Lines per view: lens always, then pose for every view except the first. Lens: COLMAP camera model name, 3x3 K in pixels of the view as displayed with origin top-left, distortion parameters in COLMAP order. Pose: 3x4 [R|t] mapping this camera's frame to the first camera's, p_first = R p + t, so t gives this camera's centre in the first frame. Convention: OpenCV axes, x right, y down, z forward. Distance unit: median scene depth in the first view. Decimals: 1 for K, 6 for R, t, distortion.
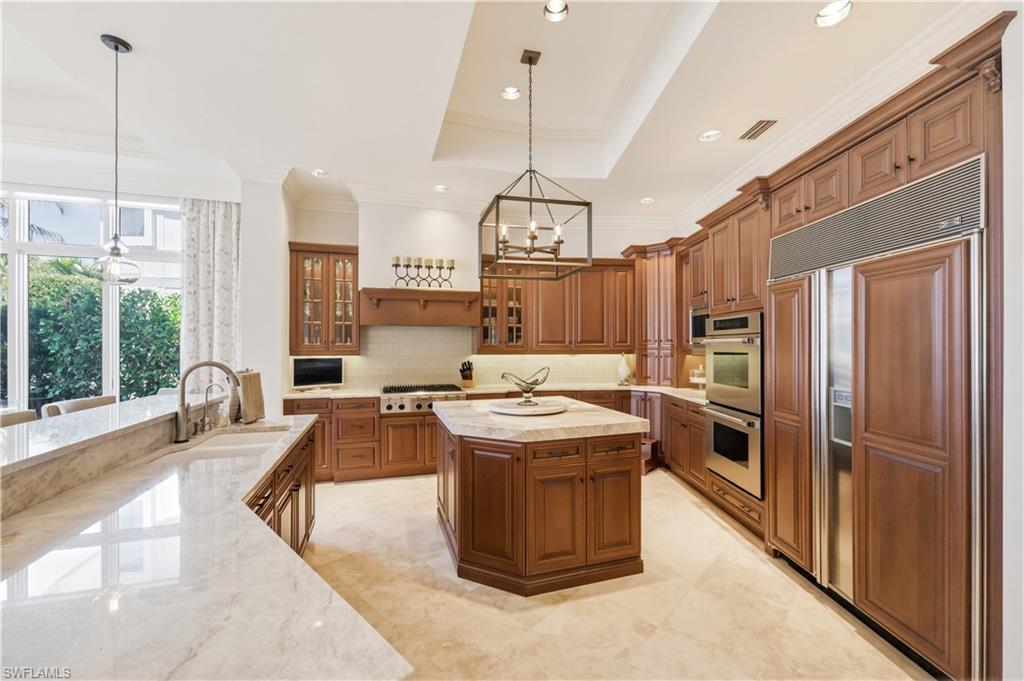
lens RADIAL K [[412.9, 0, 512.2], [0, 412.9, 343.5], [0, 0, 1]] dist [0.000840, 0.001227]
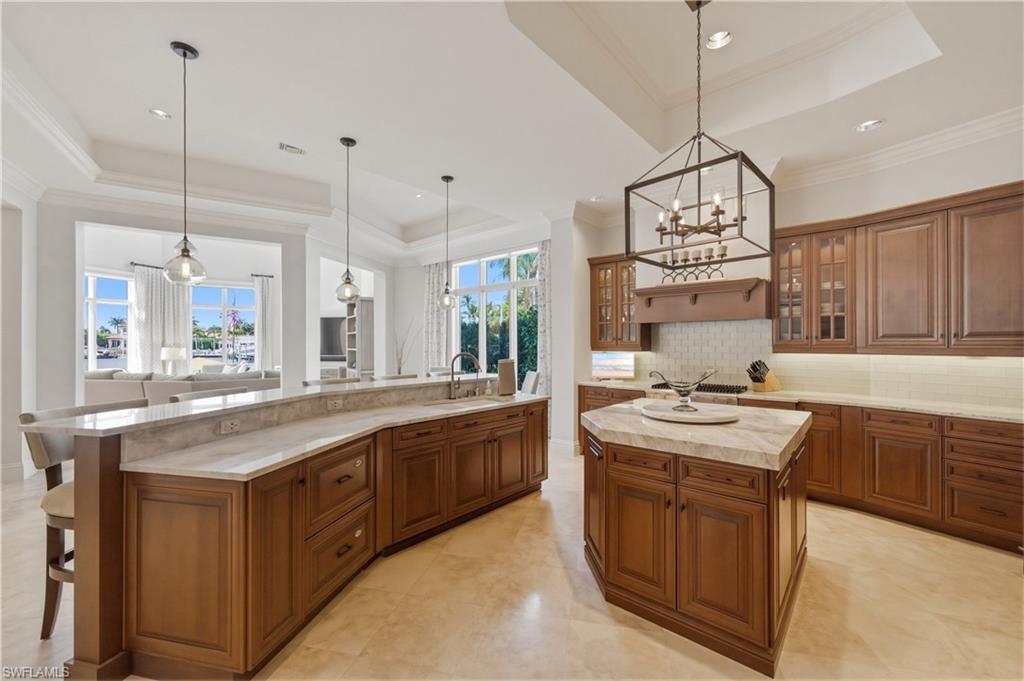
lens RADIAL K [[412.9, 0, 513.0], [0, 412.9, 334.6], [0, 0, 1]] dist [0.000840, 0.001227]
pose [[0.516885, -0.017692, -0.855872, 0.455799], [0.008070, 0.999843, -0.015794, -0.000359], [0.856017, 0.001257, 0.516947, 0.185084]]
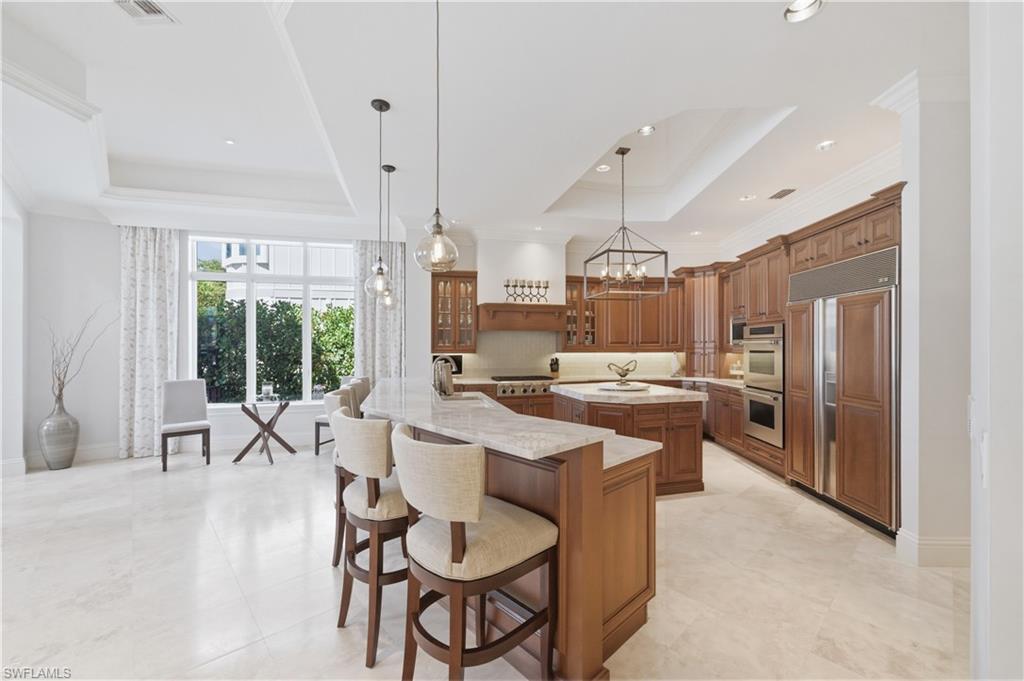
lens RADIAL K [[412.9, 0, 517.8], [0, 412.9, 345.5], [0, 0, 1]] dist [0.000840, 0.001227]
pose [[0.998782, -0.000709, -0.049342, -0.209097], [0.000987, 0.999984, 0.005605, -0.004235], [0.049337, -0.005647, 0.998766, -0.400479]]
